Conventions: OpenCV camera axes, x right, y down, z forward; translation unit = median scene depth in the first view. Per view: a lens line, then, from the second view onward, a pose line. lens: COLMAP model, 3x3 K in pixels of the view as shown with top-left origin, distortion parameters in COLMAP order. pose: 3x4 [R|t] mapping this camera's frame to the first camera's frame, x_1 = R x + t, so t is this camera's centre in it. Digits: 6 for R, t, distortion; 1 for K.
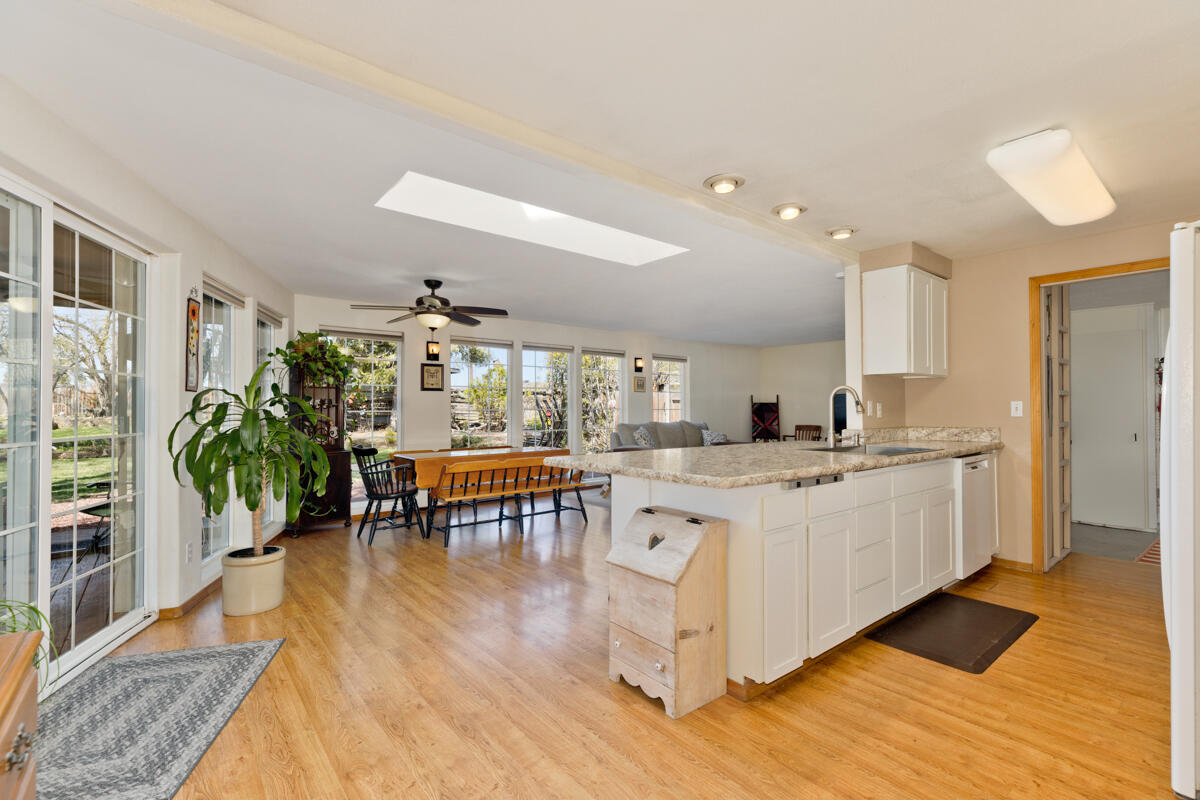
lens RADIAL K [[533.7, 0, 601.1], [0, 533.7, 400.1], [0, 0, 1]] dist [0.005422, -0.000505]
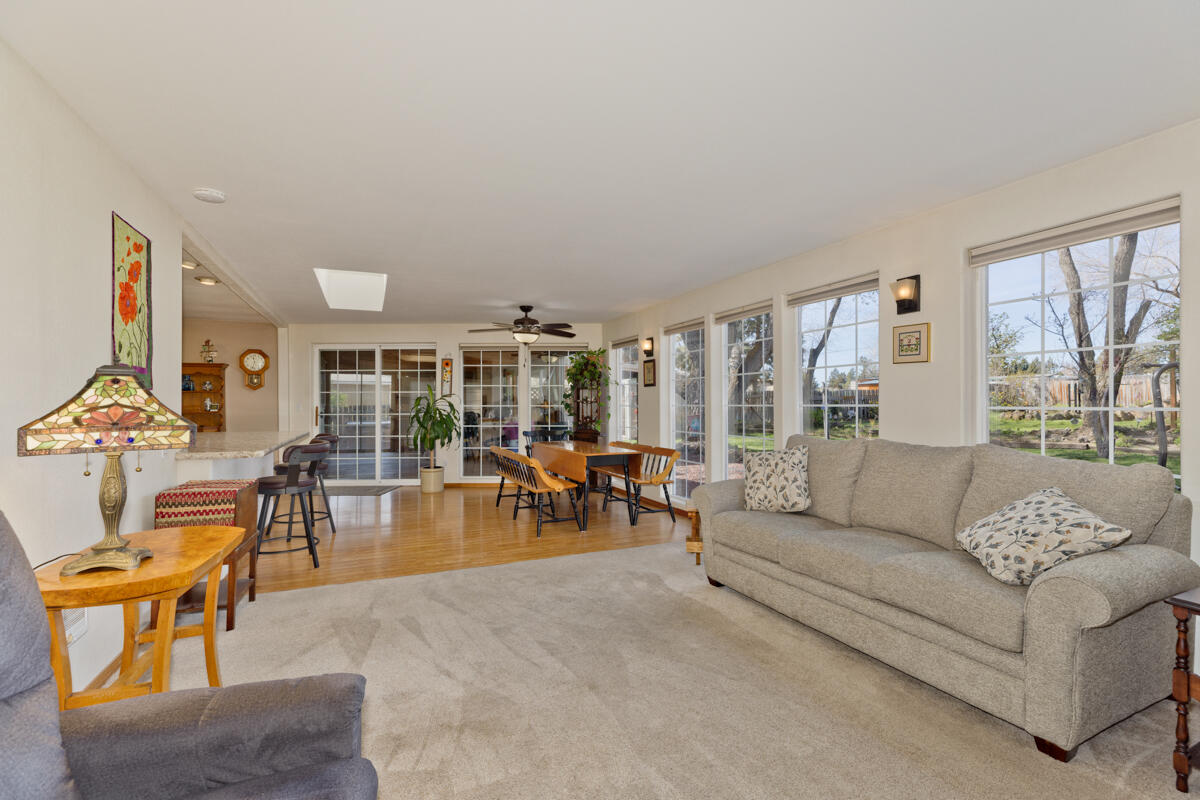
lens RADIAL K [[533.7, 0, 601.1], [0, 533.7, 400.1], [0, 0, 1]] dist [0.005422, -0.000505]
pose [[-0.274333, -0.002307, -0.961632, 1.030260], [0.019103, 0.999787, -0.007848, 0.021980], [0.961445, -0.020523, -0.274230, 1.780271]]
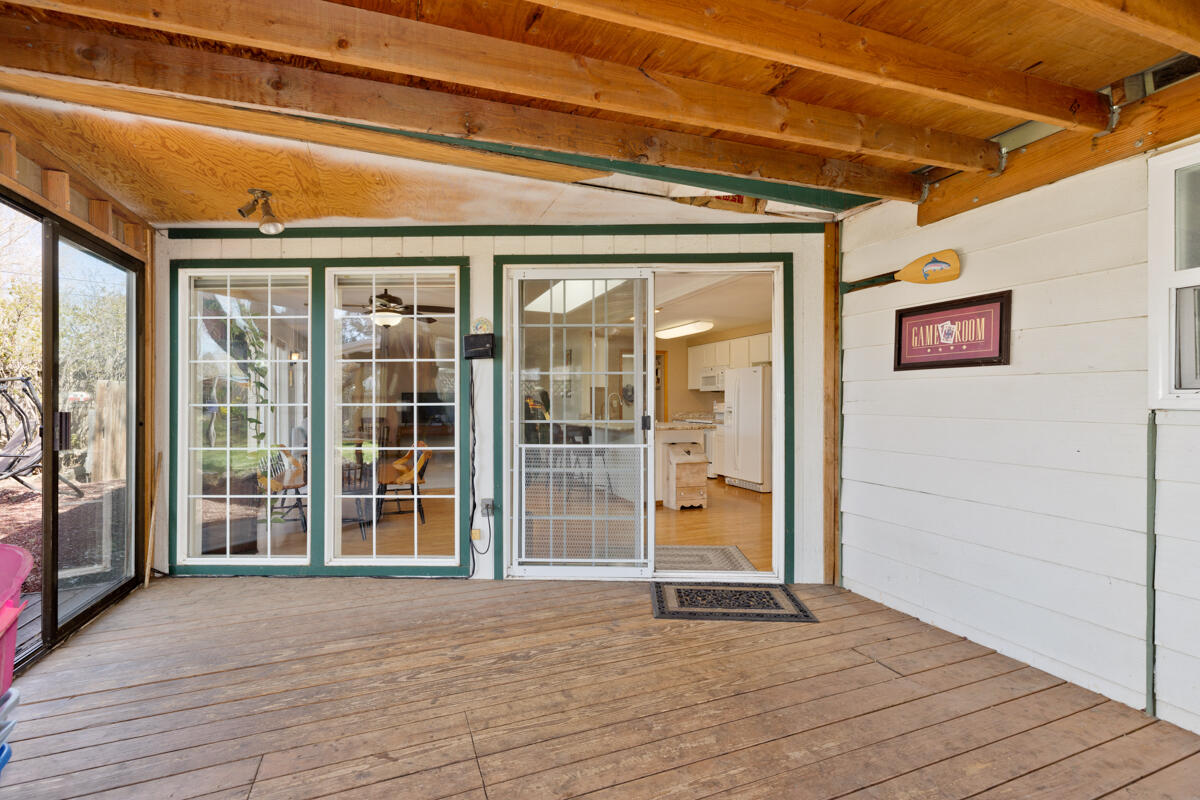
lens RADIAL K [[533.7, 0, 601.1], [0, 533.7, 400.1], [0, 0, 1]] dist [0.005422, -0.000505]
pose [[0.308326, 0.008777, 0.951240, -1.371079], [-0.016028, 0.999863, -0.004030, 0.011515], [-0.951146, -0.014003, 0.308425, 0.316947]]
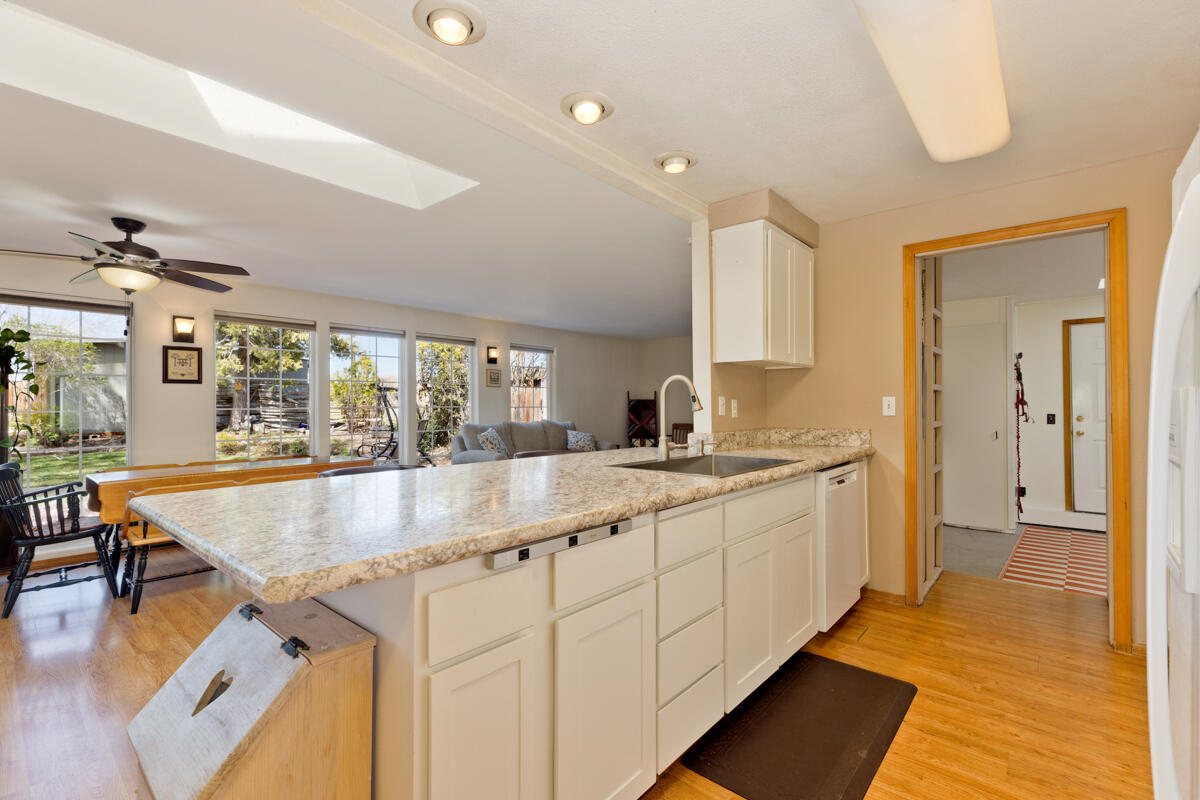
lens RADIAL K [[533.7, 0, 601.1], [0, 533.7, 400.1], [0, 0, 1]] dist [0.005422, -0.000505]
pose [[0.984964, -0.000444, 0.172759, 0.189412], [-0.000506, 0.999985, 0.005452, 0.002571], [-0.172759, -0.005457, 0.984949, 0.254818]]
